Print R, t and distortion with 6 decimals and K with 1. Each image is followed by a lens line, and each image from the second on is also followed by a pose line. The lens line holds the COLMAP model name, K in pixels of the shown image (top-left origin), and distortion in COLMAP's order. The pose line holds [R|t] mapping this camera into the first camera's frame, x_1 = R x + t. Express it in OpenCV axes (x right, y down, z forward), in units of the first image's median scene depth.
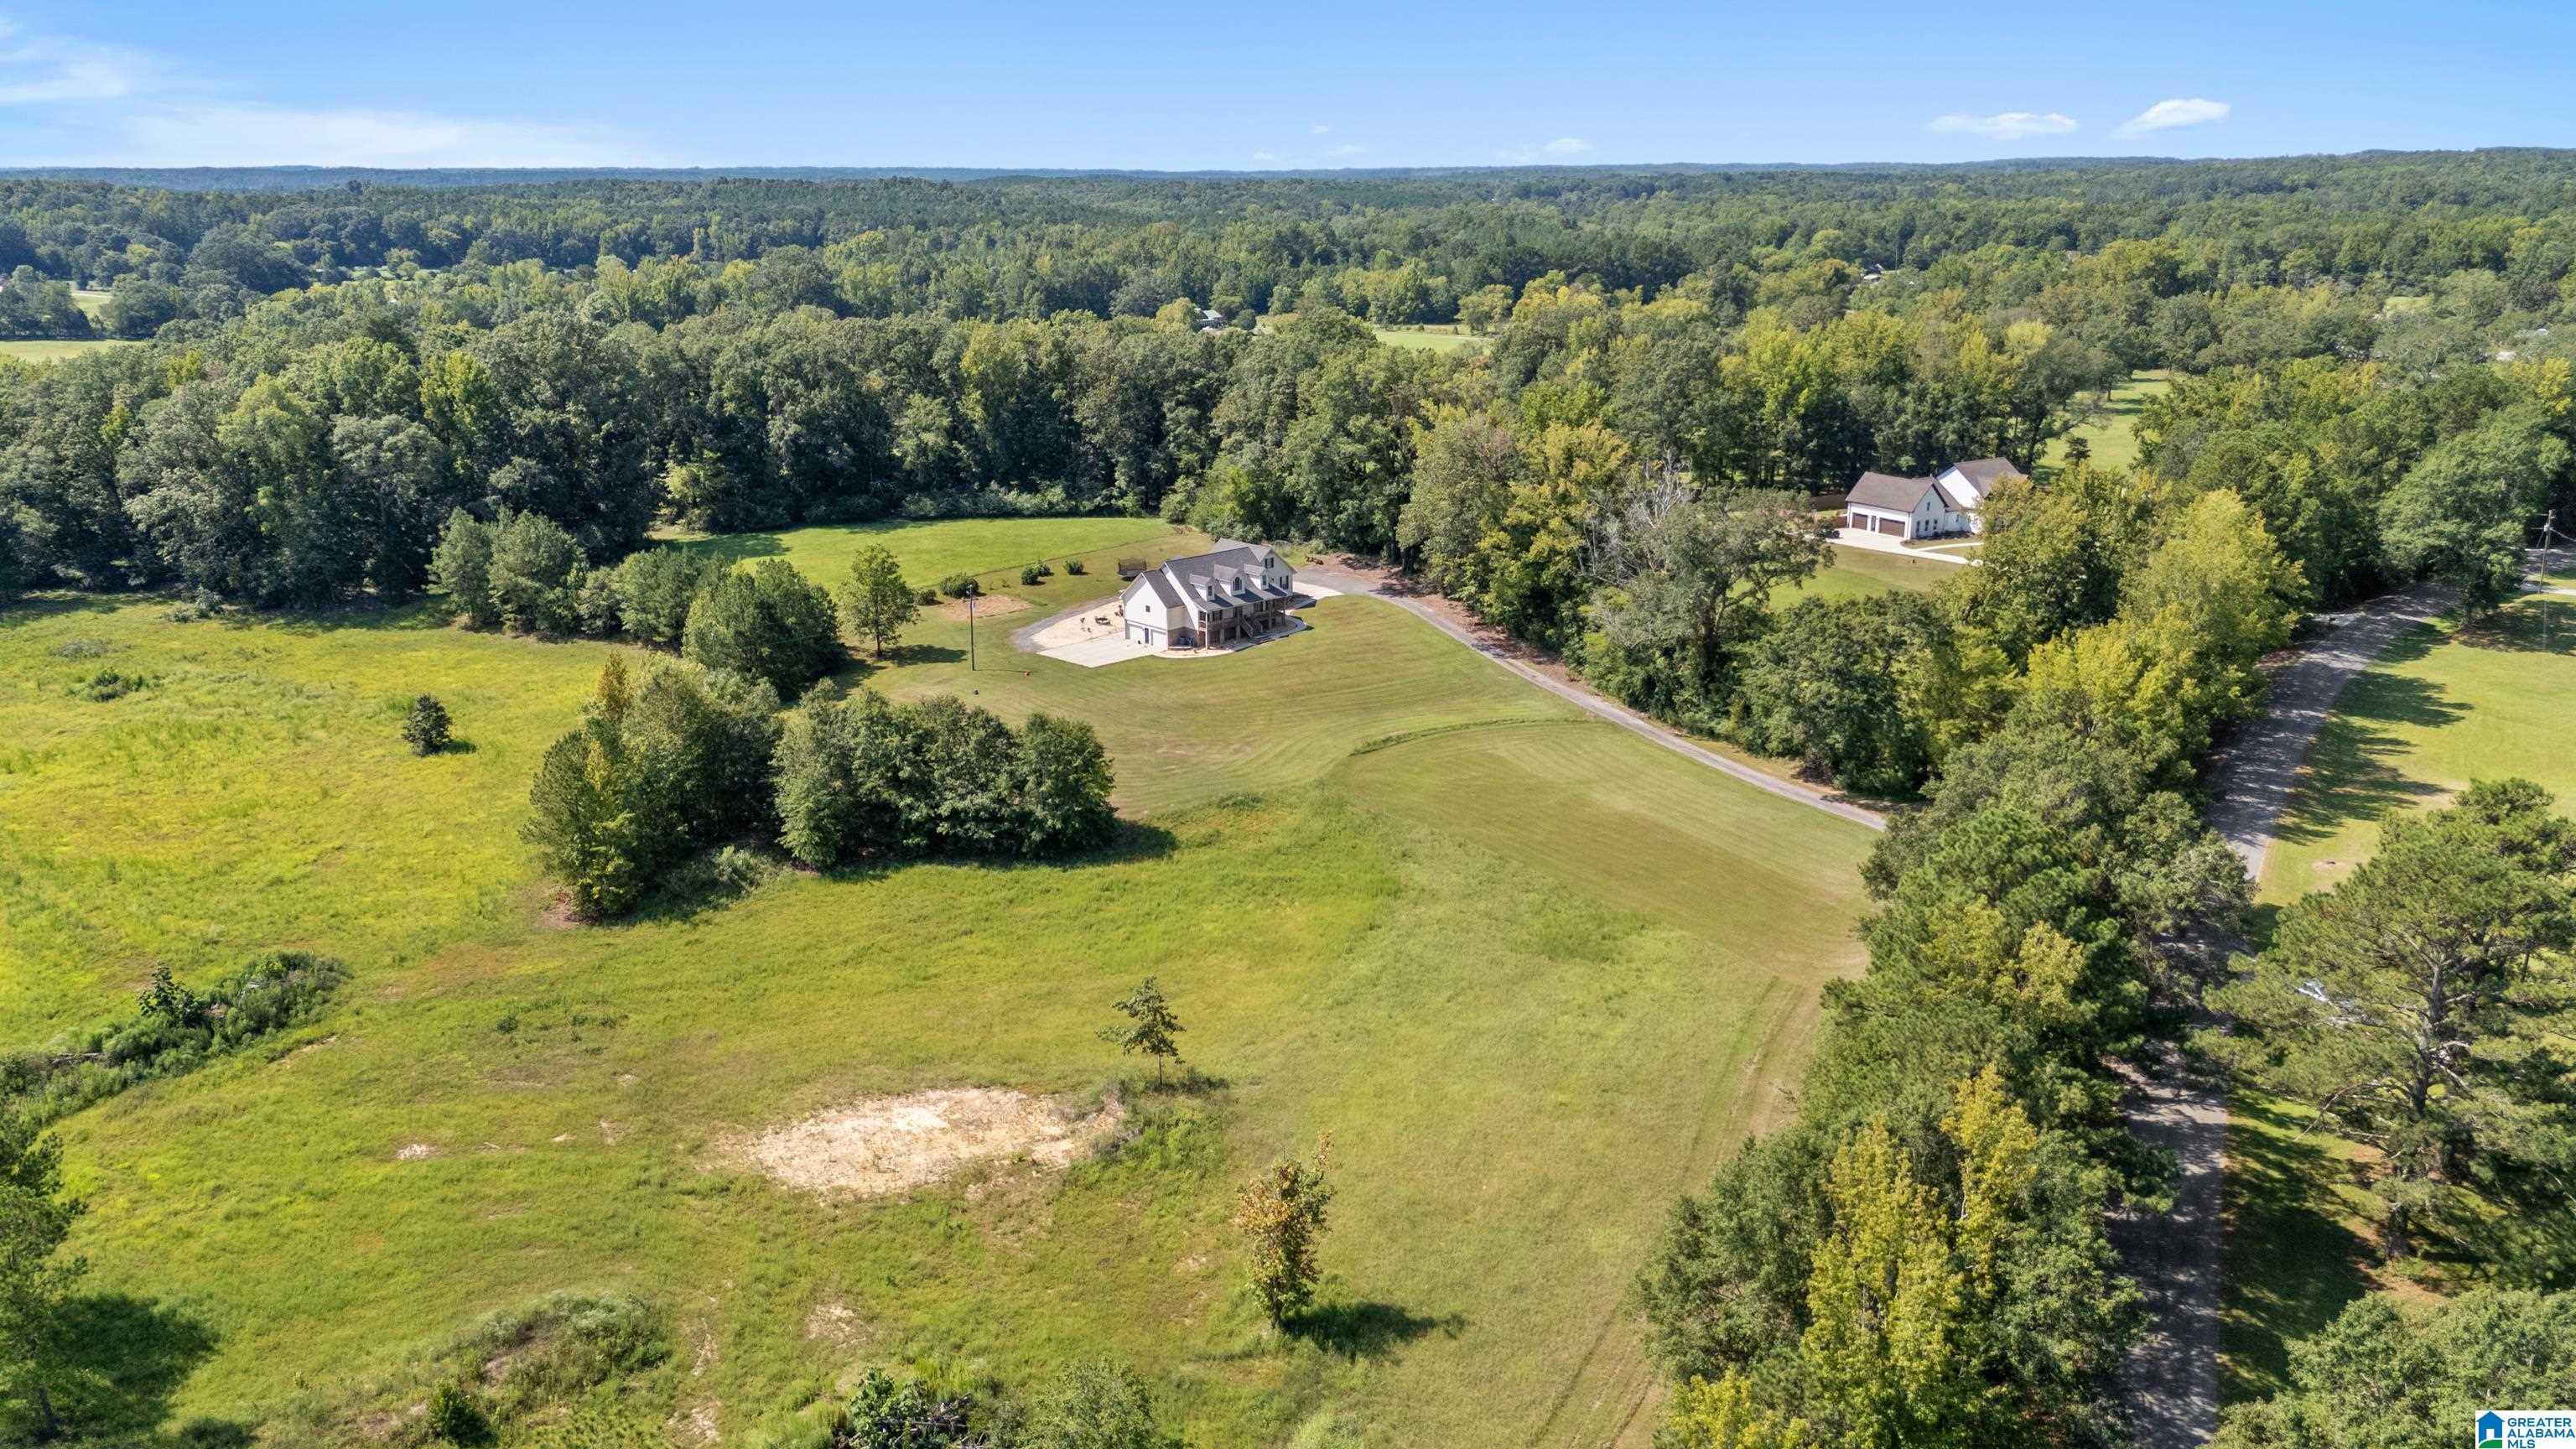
lens RADIAL K [[1892.8, 0, 1288.0], [0, 1892.8, 724.5], [0, 0, 1]] dist [0.008096, -0.001472]
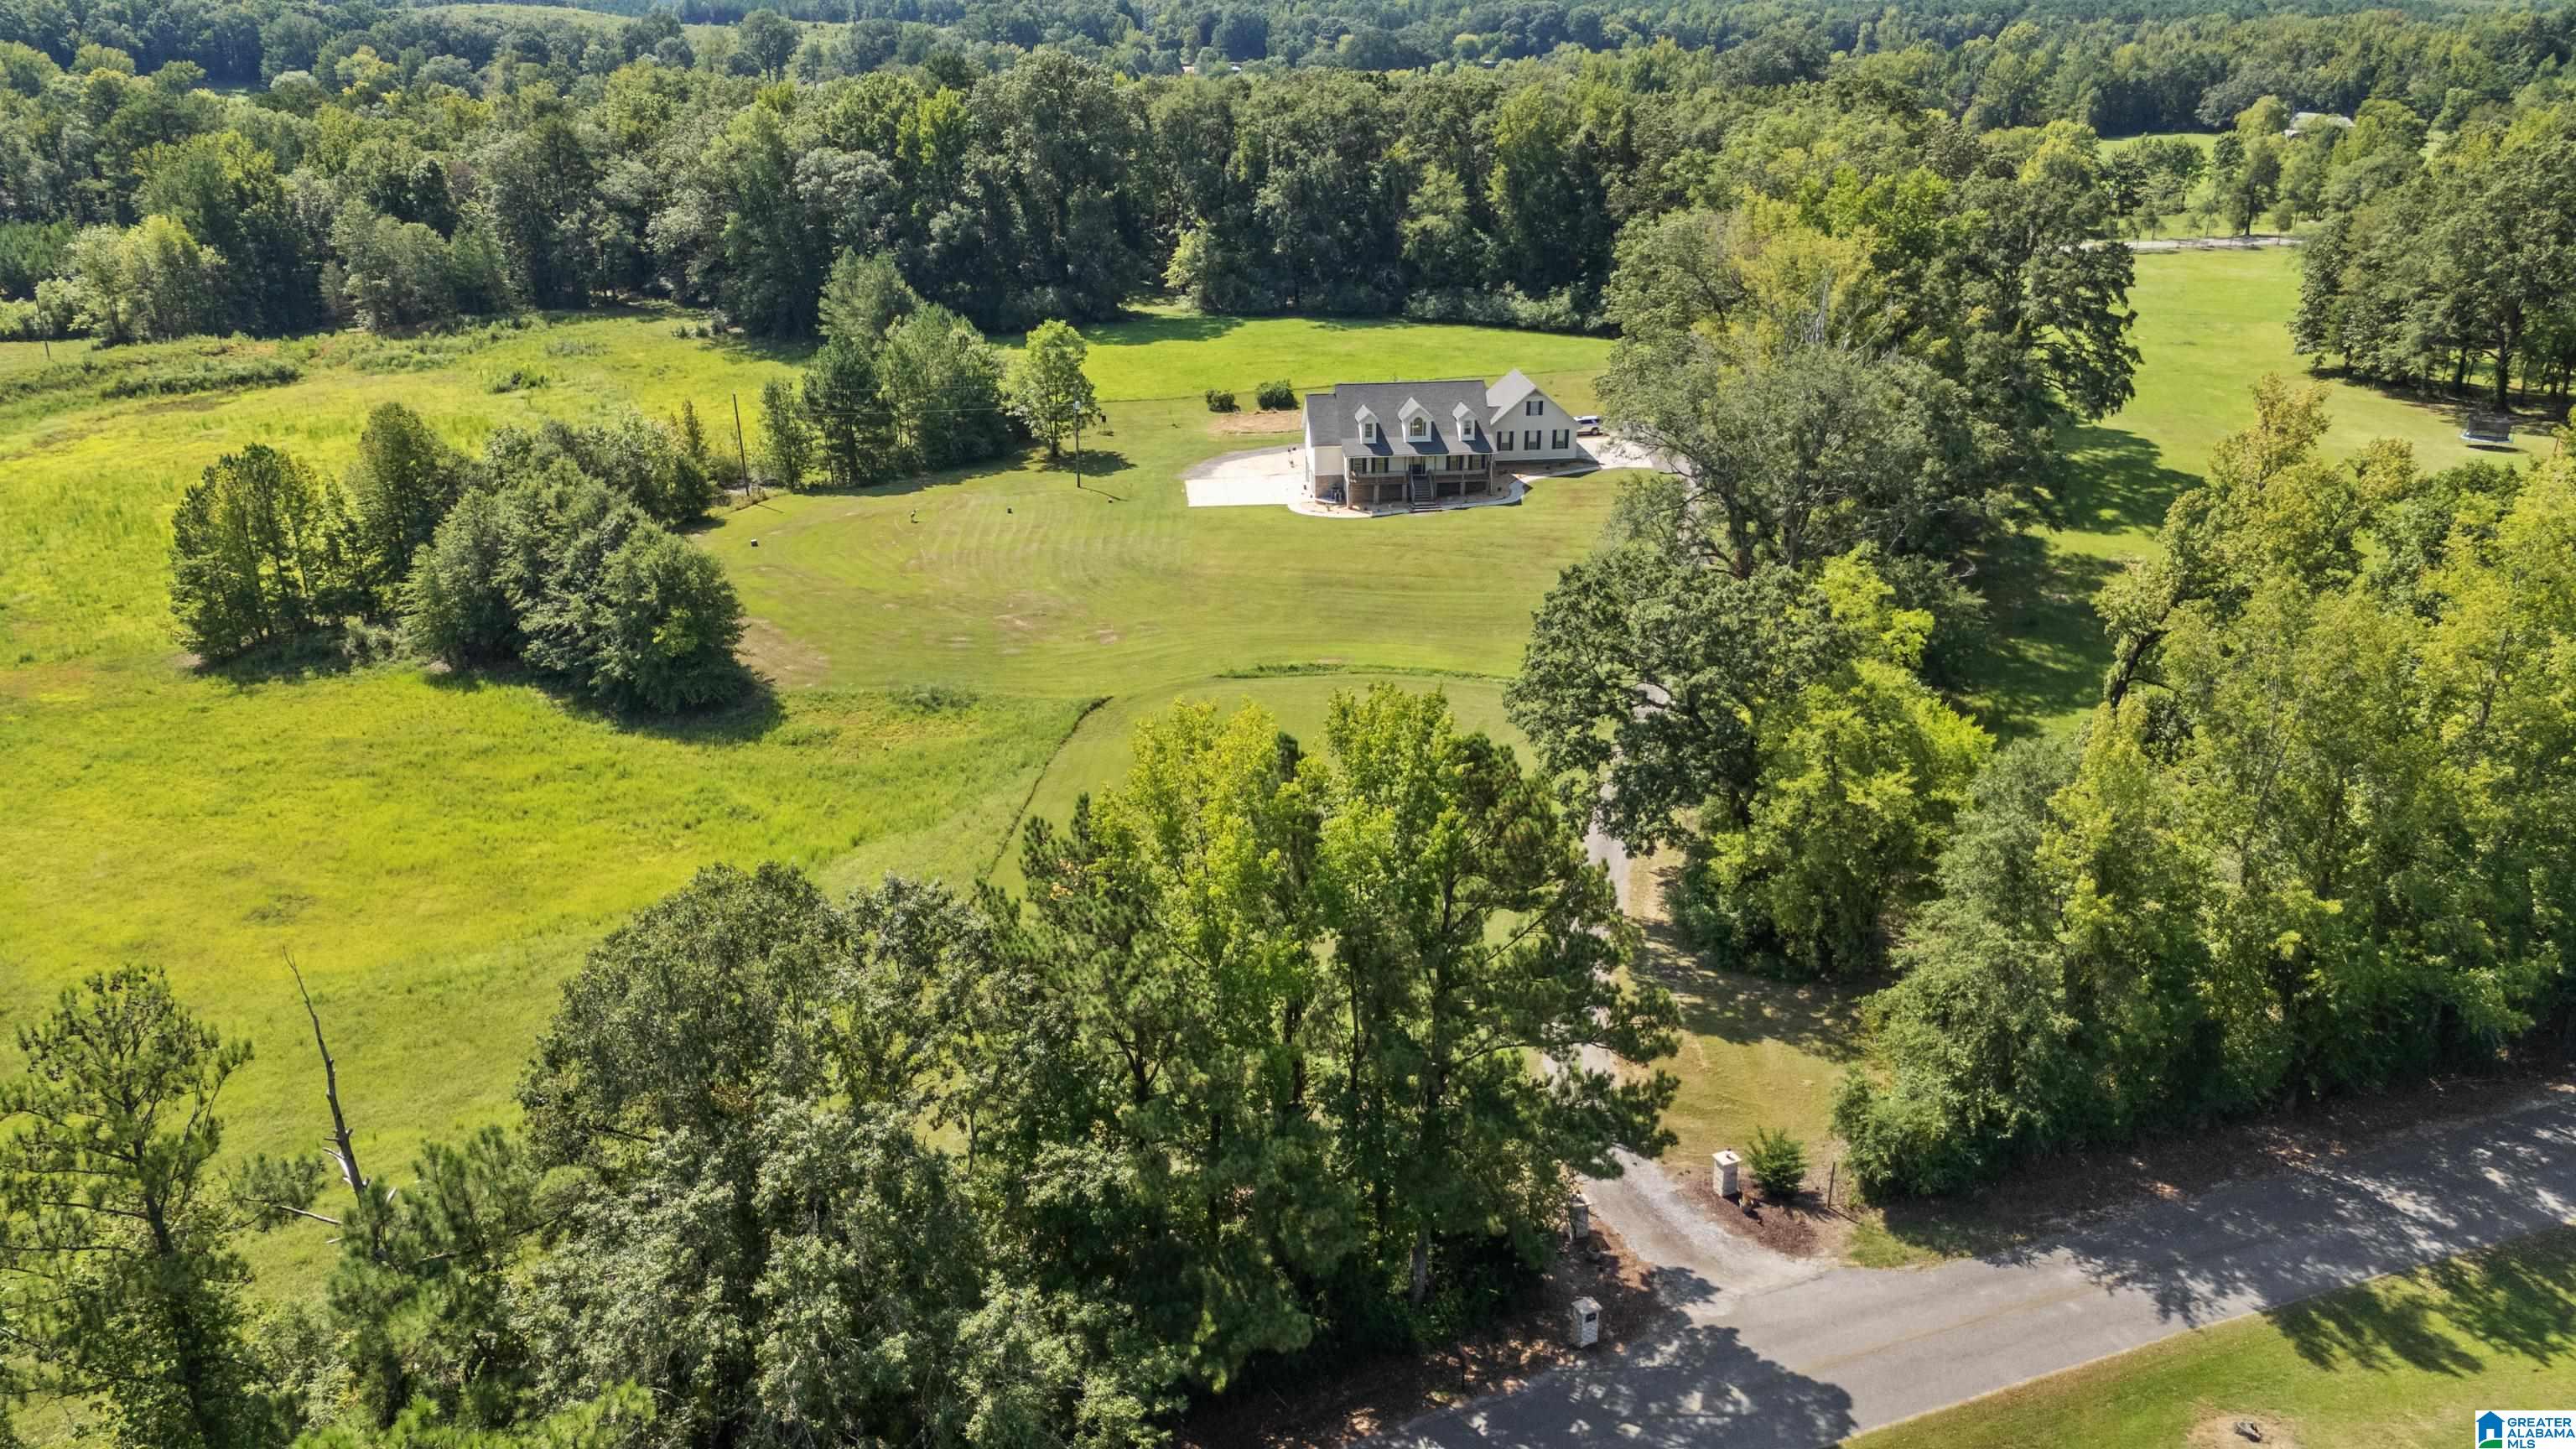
lens RADIAL K [[1937.2, 0, 1288.0], [0, 1937.2, 724.5], [0, 0, 1]] dist [0.206143, -0.000630]
pose [[0.786631, 0.212416, -0.579734, 0.304678], [-0.163343, 0.977098, 0.136374, -0.043115], [0.595426, -0.012580, 0.803312, 0.271309]]
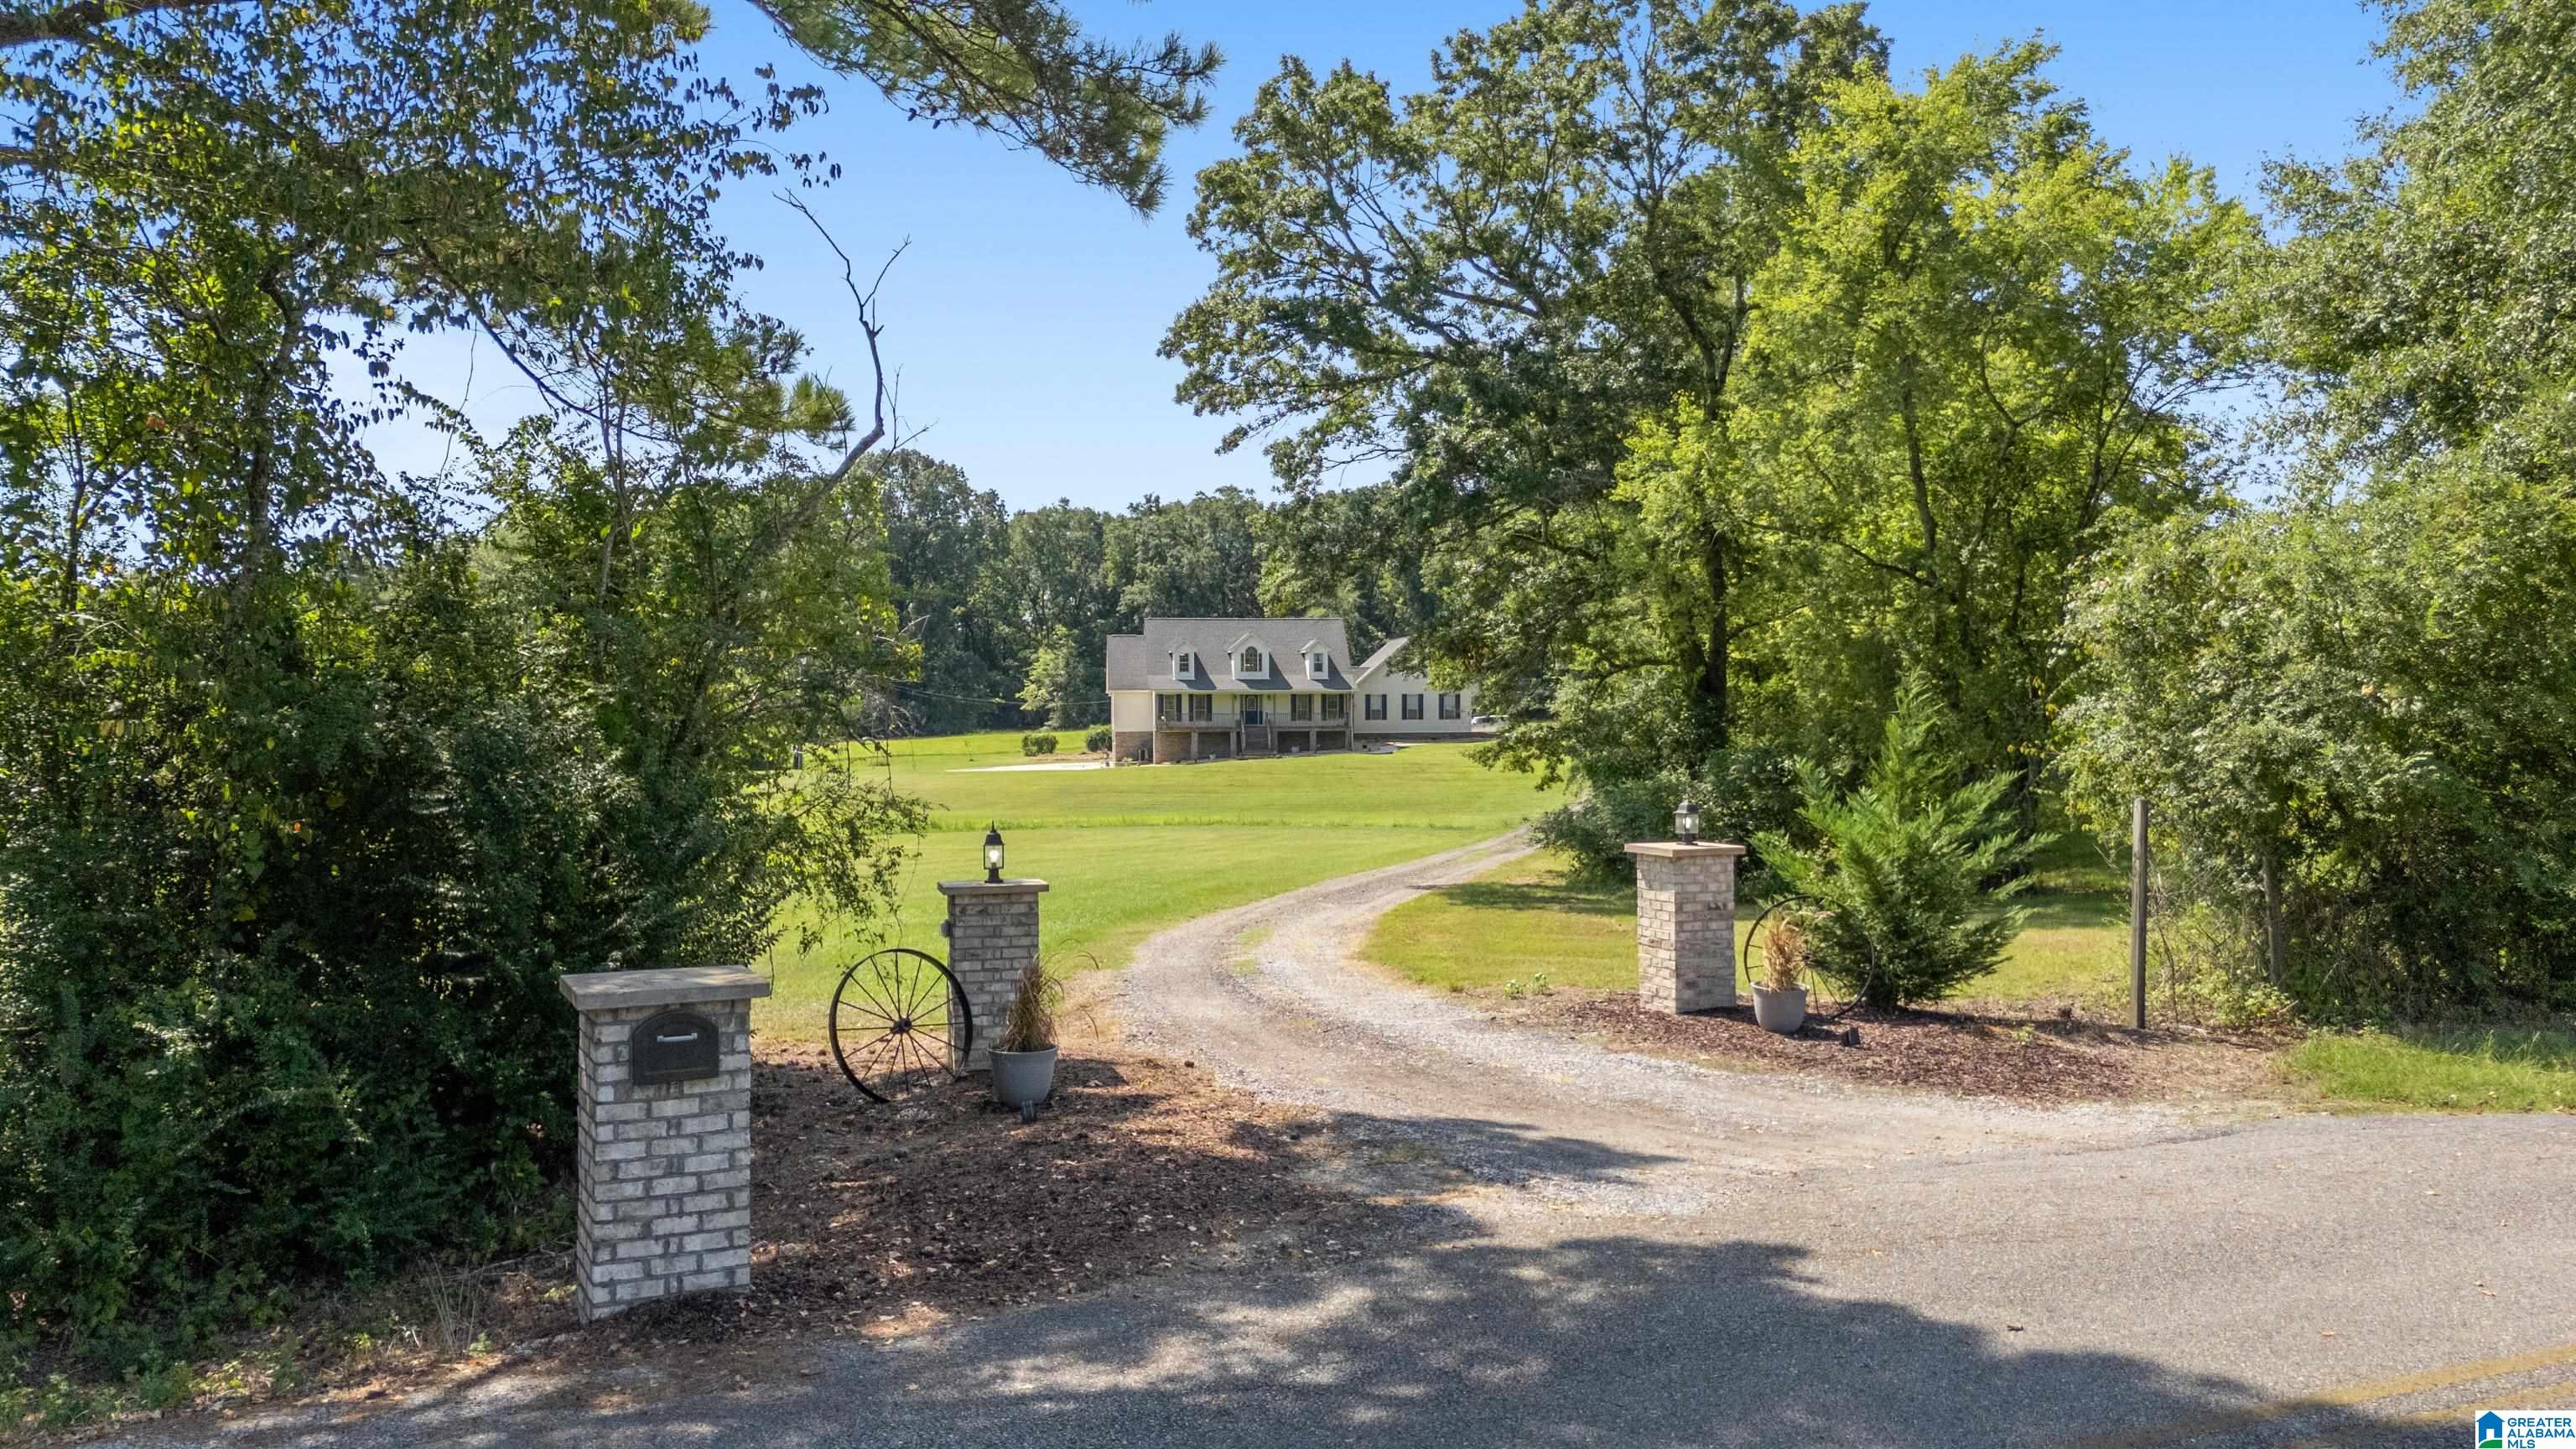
lens RADIAL K [[1892.8, 0, 1288.0], [0, 1892.8, 724.5], [0, 0, 1]] dist [0.008096, -0.001472]
pose [[0.792673, -0.001097, -0.609646, 0.236888], [-0.168453, 0.960672, -0.220754, 0.051463], [0.585912, 0.277683, 0.761314, 0.461993]]
